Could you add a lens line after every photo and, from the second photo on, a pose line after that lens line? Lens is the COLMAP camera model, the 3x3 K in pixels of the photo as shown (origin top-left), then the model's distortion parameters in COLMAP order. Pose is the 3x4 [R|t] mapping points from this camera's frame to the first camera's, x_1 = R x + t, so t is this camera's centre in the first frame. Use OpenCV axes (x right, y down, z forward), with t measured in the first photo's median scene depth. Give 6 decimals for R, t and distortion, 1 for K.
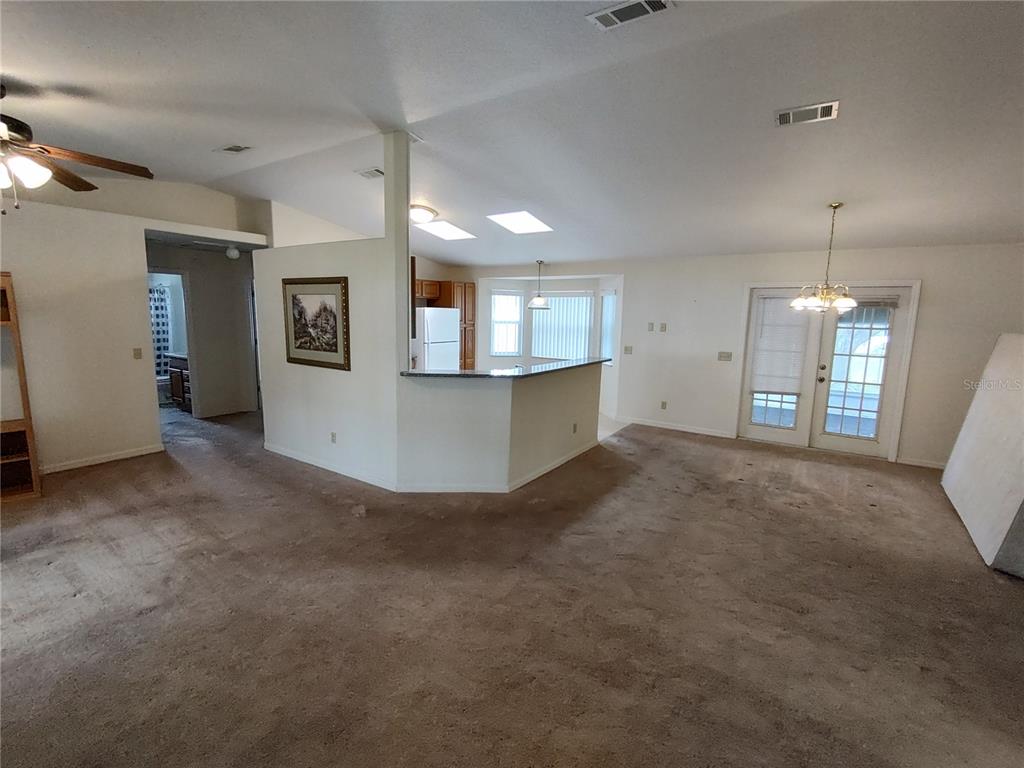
lens RADIAL K [[467.8, 0, 510.4], [0, 467.8, 381.5], [0, 0, 1]] dist [-0.002965, -0.000570]
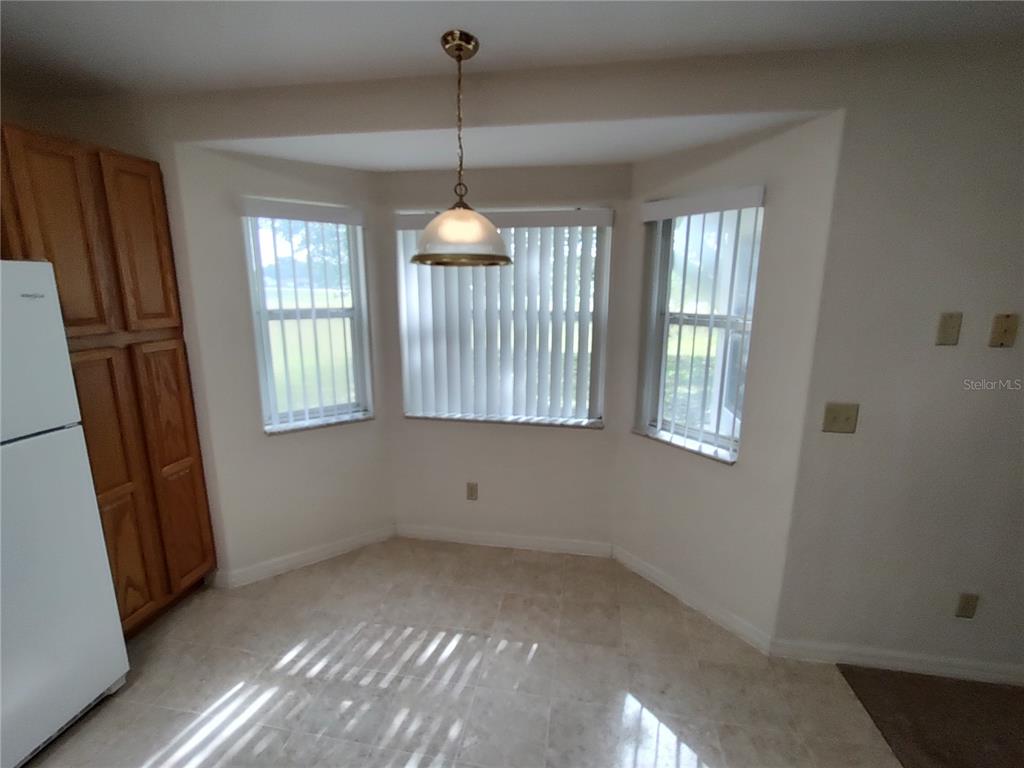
lens RADIAL K [[467.8, 0, 516.2], [0, 467.8, 385.1], [0, 0, 1]] dist [-0.002965, -0.000570]
pose [[0.907107, -0.101398, 0.408505, -0.025838], [0.073315, 0.993776, 0.083871, -0.164468], [-0.414466, -0.046130, 0.908895, 1.139262]]
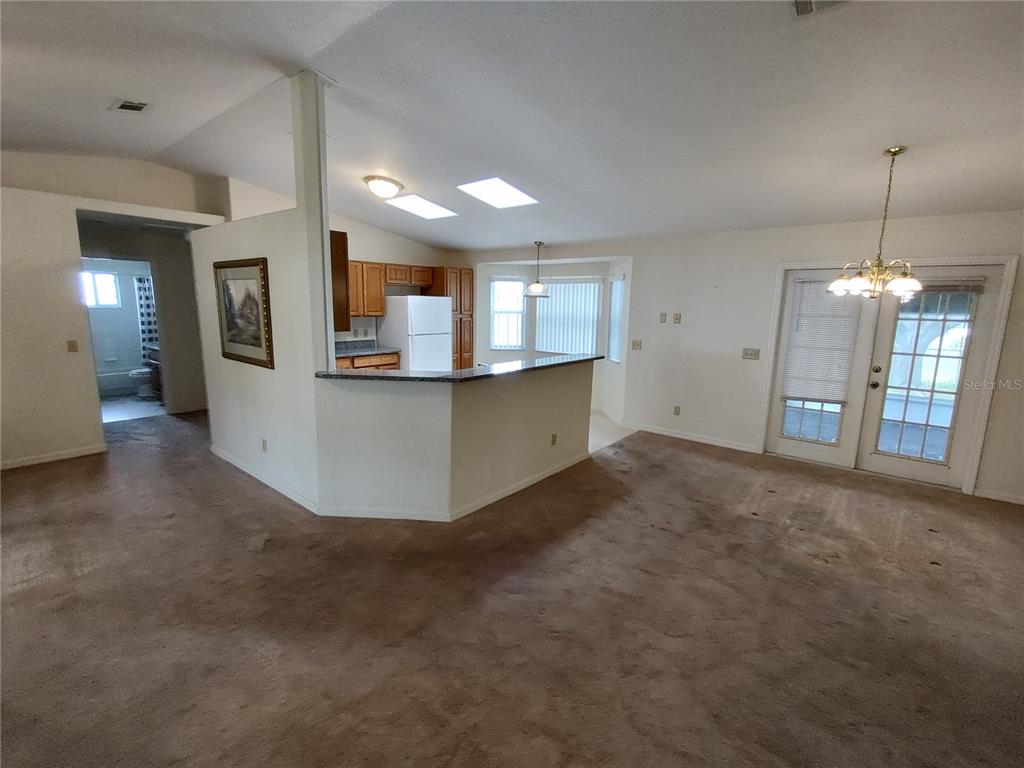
lens RADIAL K [[467.8, 0, 507.7], [0, 467.8, 383.5], [0, 0, 1]] dist [-0.002965, -0.000570]
pose [[0.994844, 0.015371, -0.100241, 0.141581], [-0.012927, 0.999604, 0.024993, -0.020315], [0.100585, -0.023568, 0.994649, 0.167967]]
